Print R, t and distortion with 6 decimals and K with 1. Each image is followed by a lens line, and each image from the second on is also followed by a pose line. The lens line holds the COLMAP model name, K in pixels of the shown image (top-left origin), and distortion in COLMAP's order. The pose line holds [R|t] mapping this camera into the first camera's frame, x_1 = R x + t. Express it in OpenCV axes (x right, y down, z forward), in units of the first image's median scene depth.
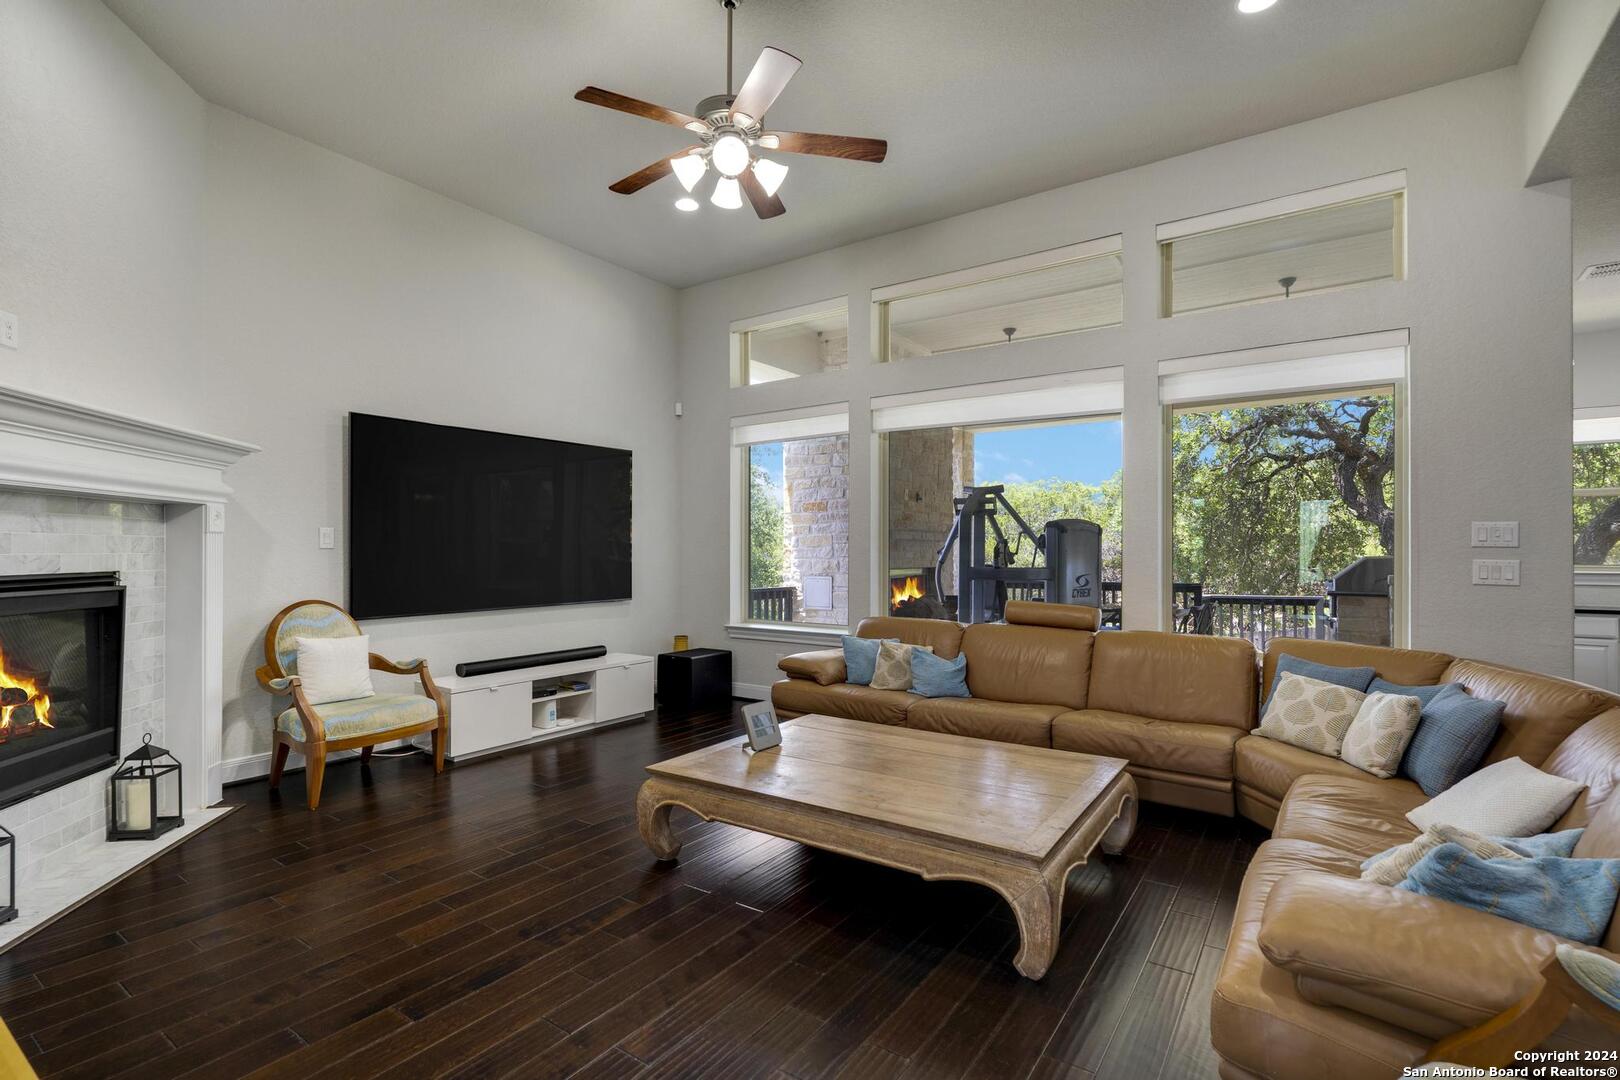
lens RADIAL K [[707.2, 0, 813.7], [0, 707.2, 546.7], [0, 0, 1]] dist [-0.004965, -0.000236]
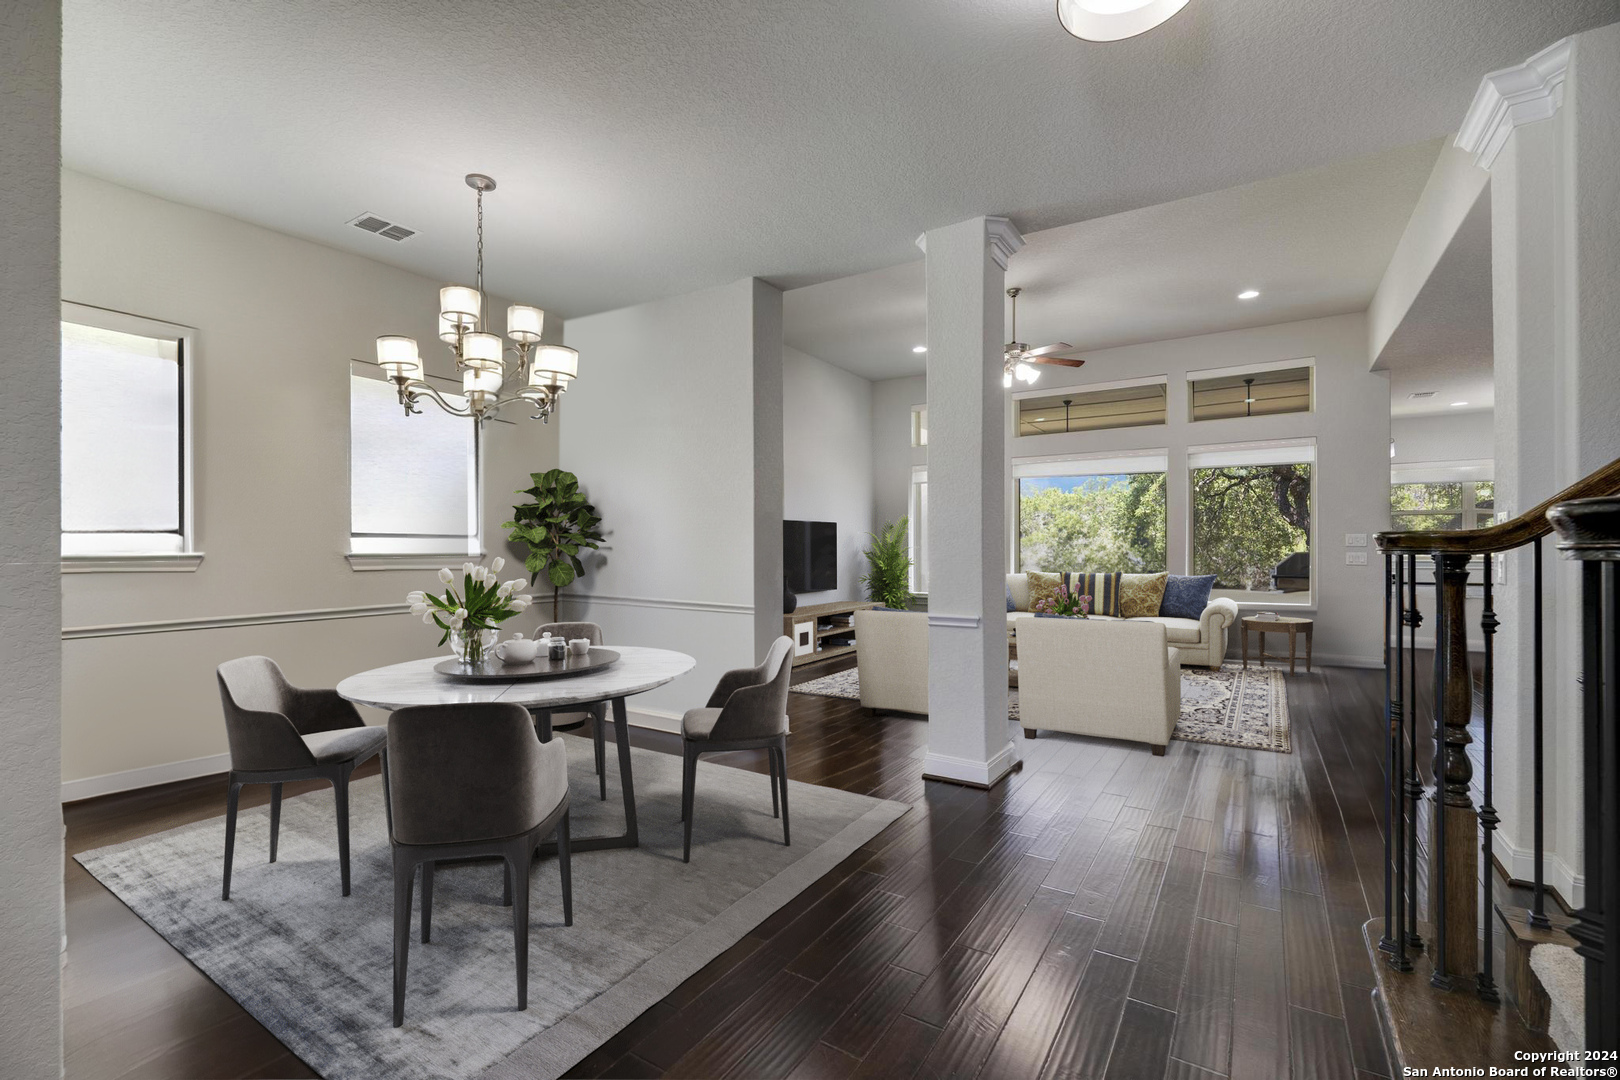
lens RADIAL K [[707.2, 0, 810.9], [0, 707.2, 543.6], [0, 0, 1]] dist [-0.004965, -0.000236]
pose [[0.998023, -0.003170, 0.062766, -0.210799], [0.003388, 0.999989, -0.003360, -0.001818], [-0.062754, 0.003566, 0.998023, -0.268397]]
